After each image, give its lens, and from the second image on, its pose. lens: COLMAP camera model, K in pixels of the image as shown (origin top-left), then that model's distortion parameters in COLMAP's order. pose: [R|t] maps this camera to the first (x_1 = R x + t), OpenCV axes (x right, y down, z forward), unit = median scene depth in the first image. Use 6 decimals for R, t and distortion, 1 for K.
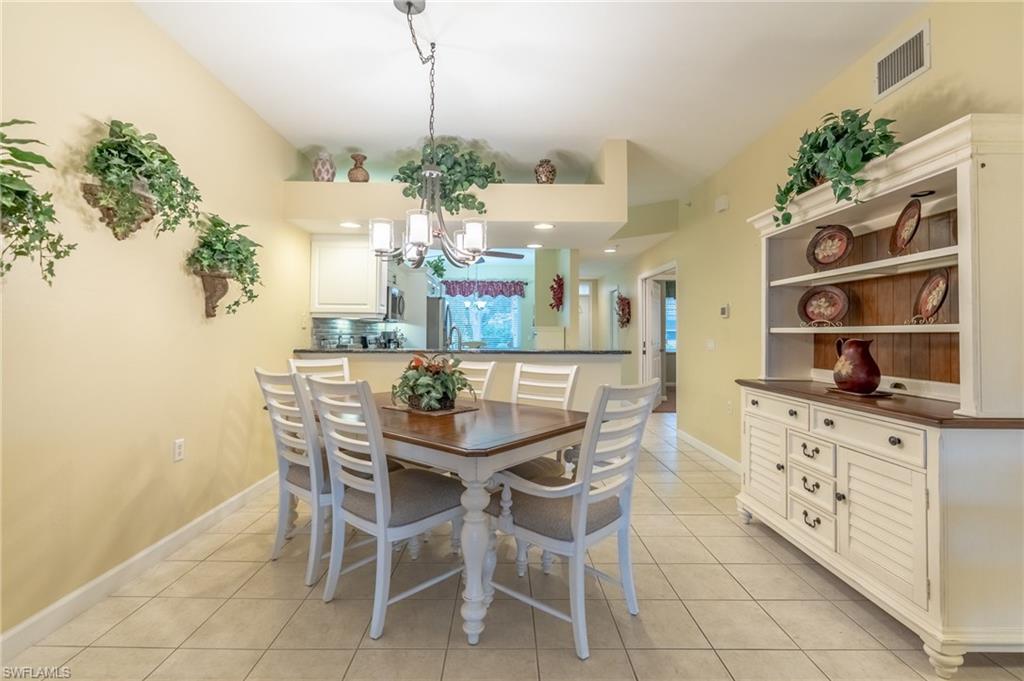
lens RADIAL K [[475.7, 0, 503.6], [0, 475.7, 333.3], [0, 0, 1]] dist [-0.001722, 0.000142]
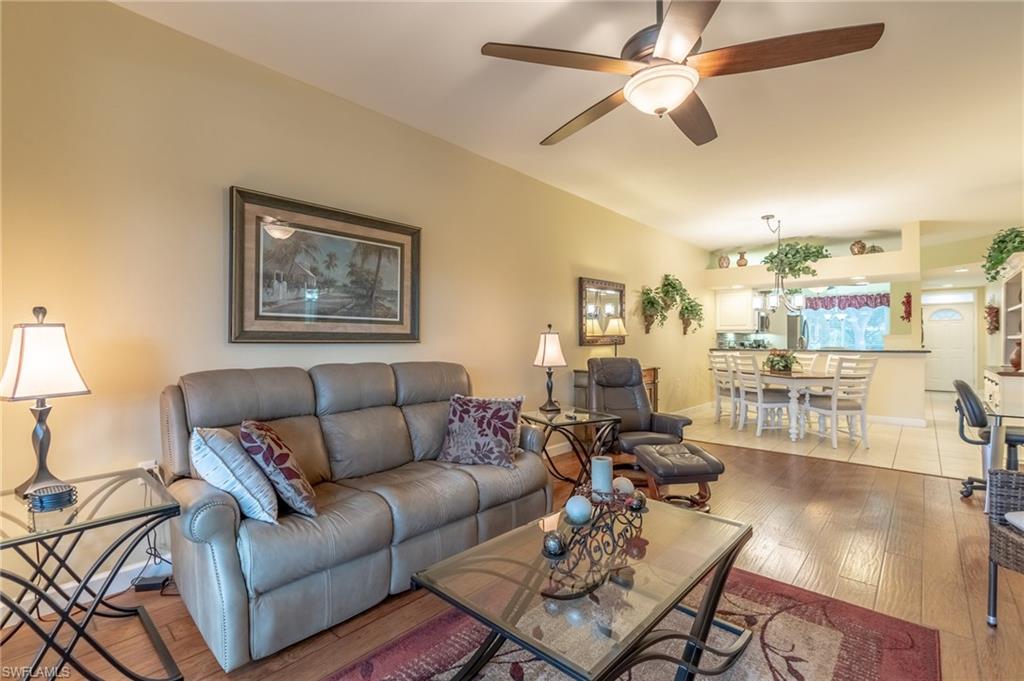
lens RADIAL K [[460.0, 0, 505.0], [0, 460.0, 337.9], [0, 0, 1]] dist [-0.003834, -0.000211]
pose [[0.742316, -0.011277, -0.669955, 0.249099], [0.006323, 0.999932, -0.009825, 0.001214], [0.670020, 0.003057, 0.742337, -1.111888]]
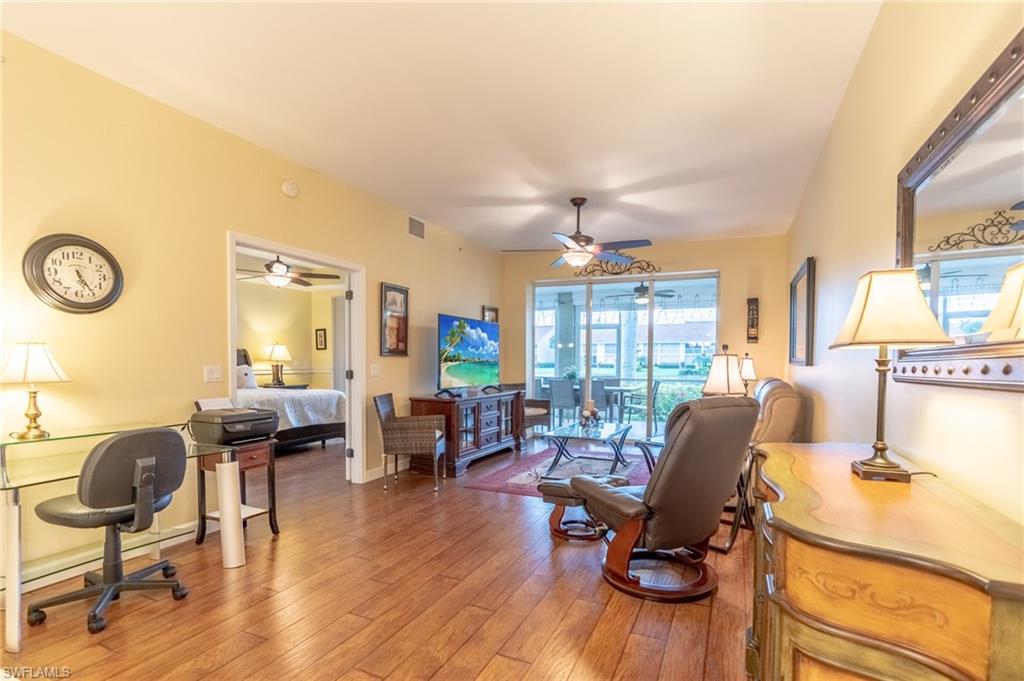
lens RADIAL K [[475.8, 0, 526.5], [0, 475.8, 377.1], [0, 0, 1]] dist [0.001439, 0.000156]
pose [[-0.919055, -0.032241, 0.392808, -0.302962], [-0.019024, 0.999116, 0.037495, -0.002298], [-0.393669, 0.026987, -0.918856, 0.495742]]
